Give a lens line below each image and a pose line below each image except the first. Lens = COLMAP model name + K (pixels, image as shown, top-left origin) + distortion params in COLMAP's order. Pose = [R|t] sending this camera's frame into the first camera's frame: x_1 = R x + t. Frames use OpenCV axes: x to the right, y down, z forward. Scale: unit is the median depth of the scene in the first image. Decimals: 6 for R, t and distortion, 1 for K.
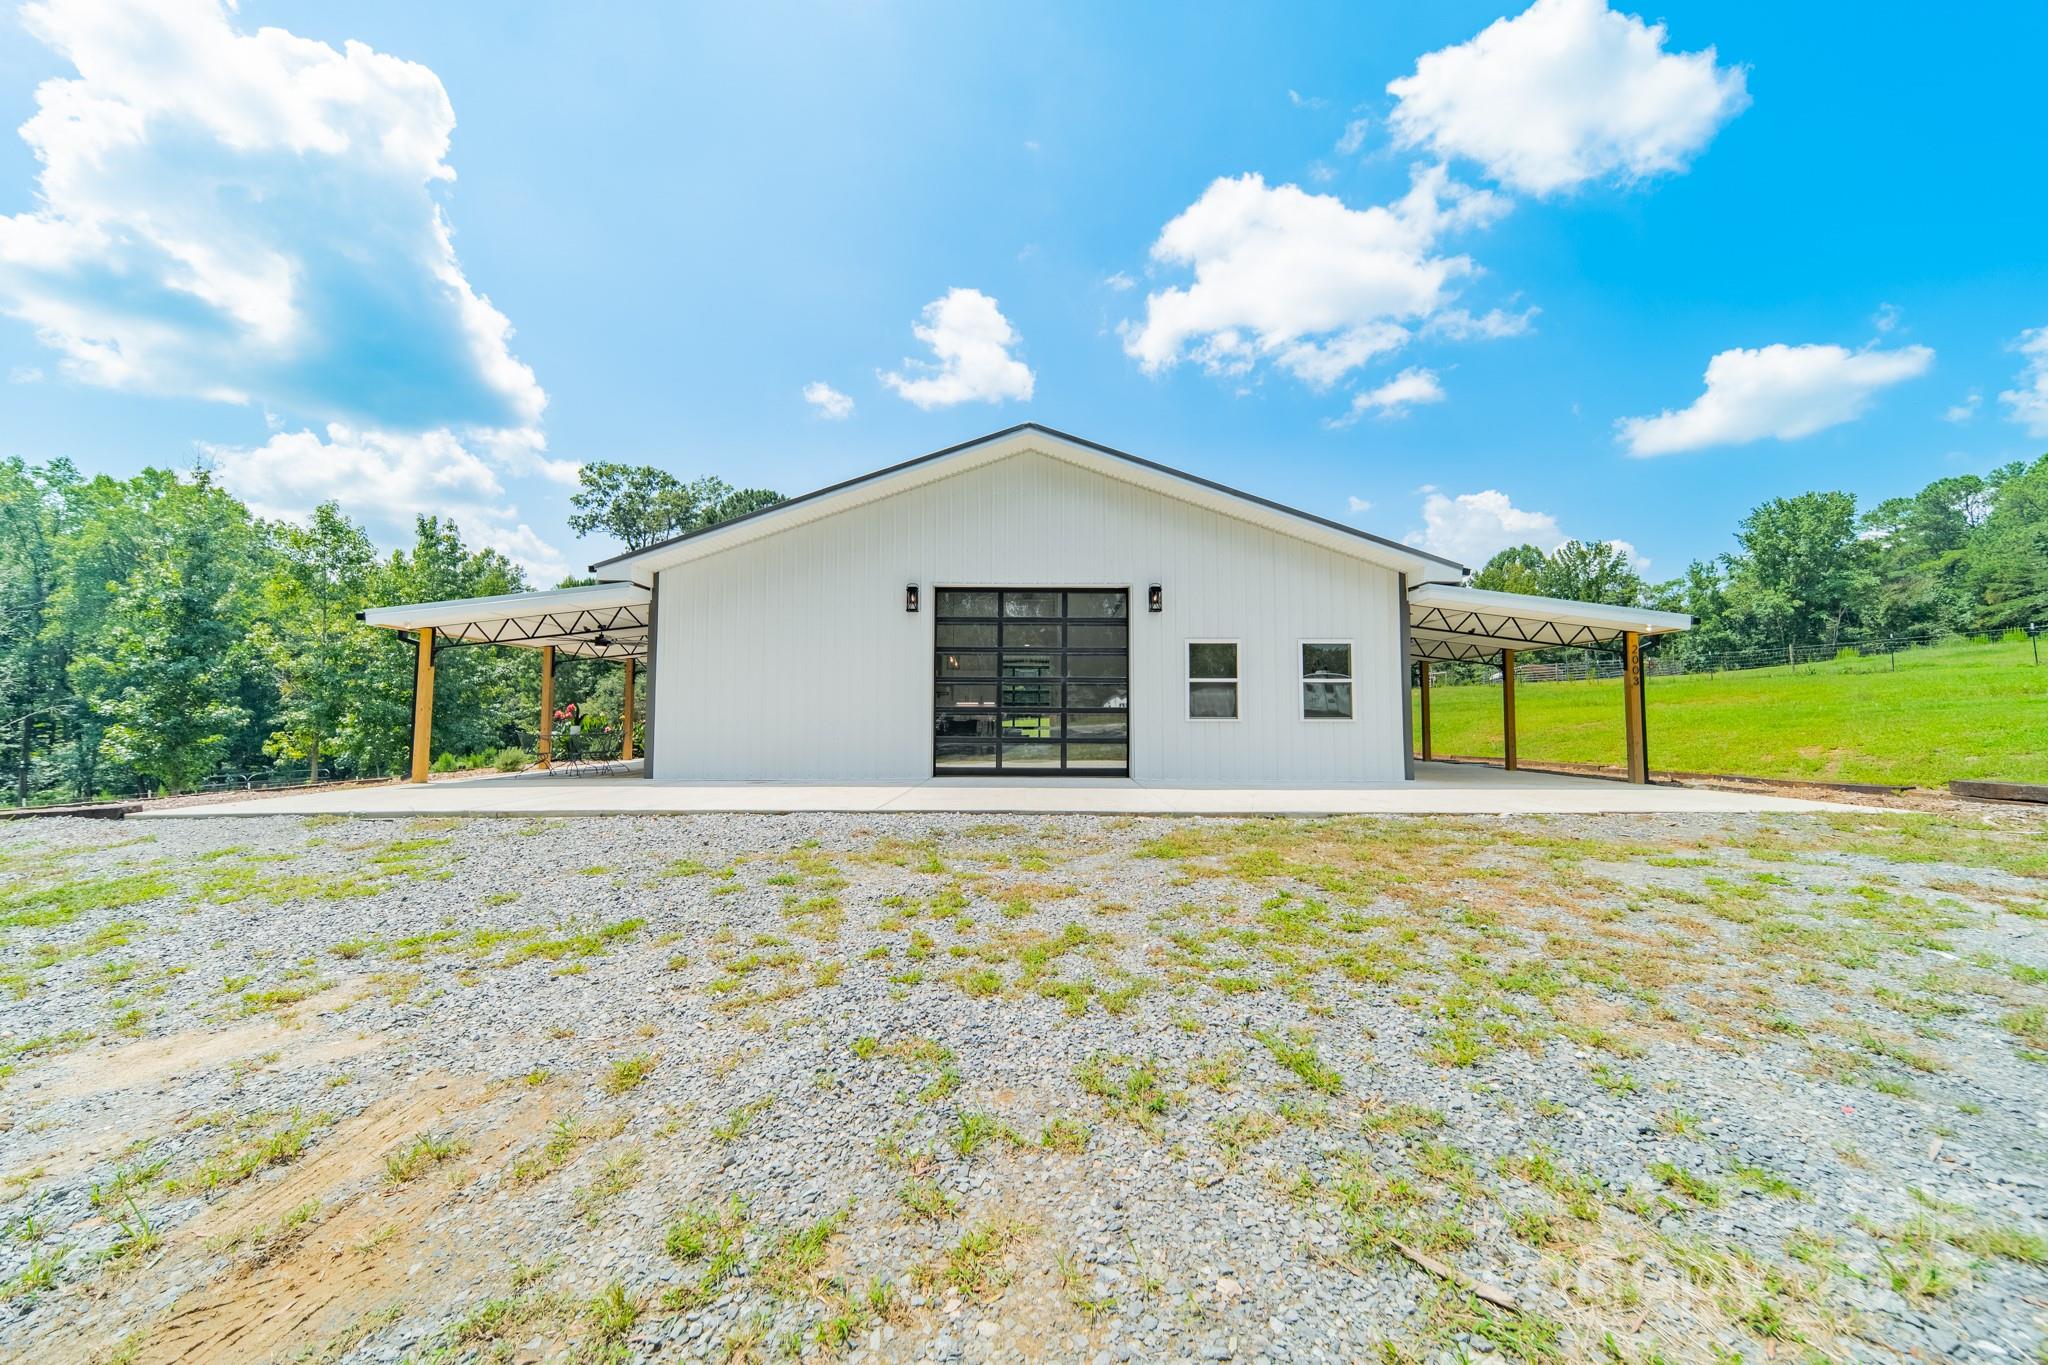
lens RADIAL K [[731.3, 0, 1024.8], [0, 731.3, 685.1], [0, 0, 1]] dist [-0.000447, 0.000688]
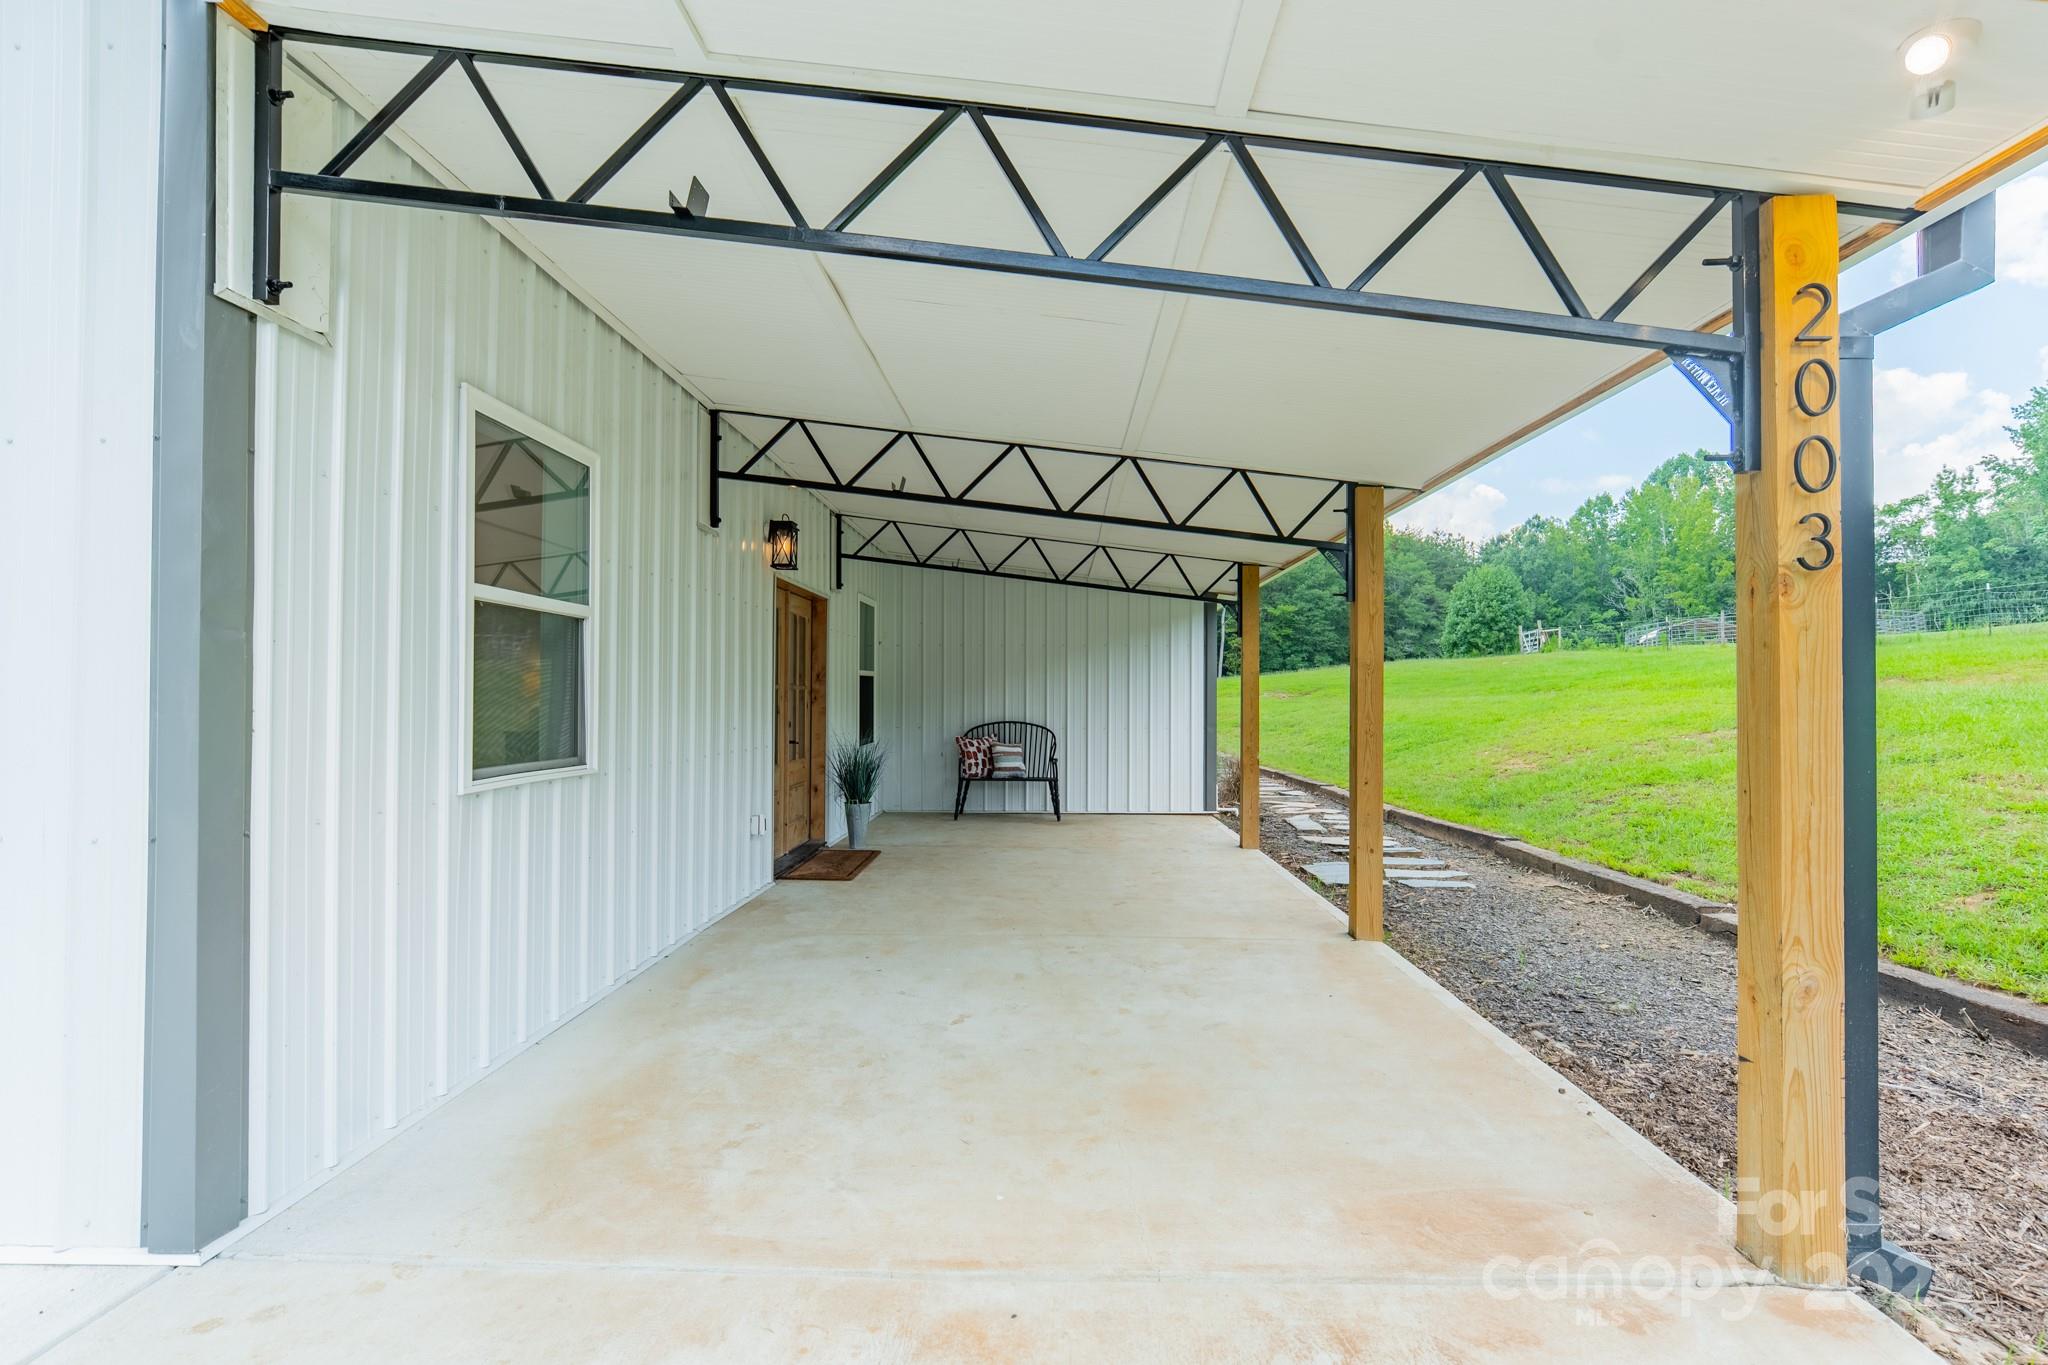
lens RADIAL K [[959.0, 0, 1028.8], [0, 959.0, 681.0], [0, 0, 1]] dist [-0.005713, 0.001064]
pose [[0.999439, 0.000555, -0.033497, 0.344159], [0.000498, 0.999506, 0.031427, -0.000502], [0.033498, -0.031426, 0.998945, 0.286688]]
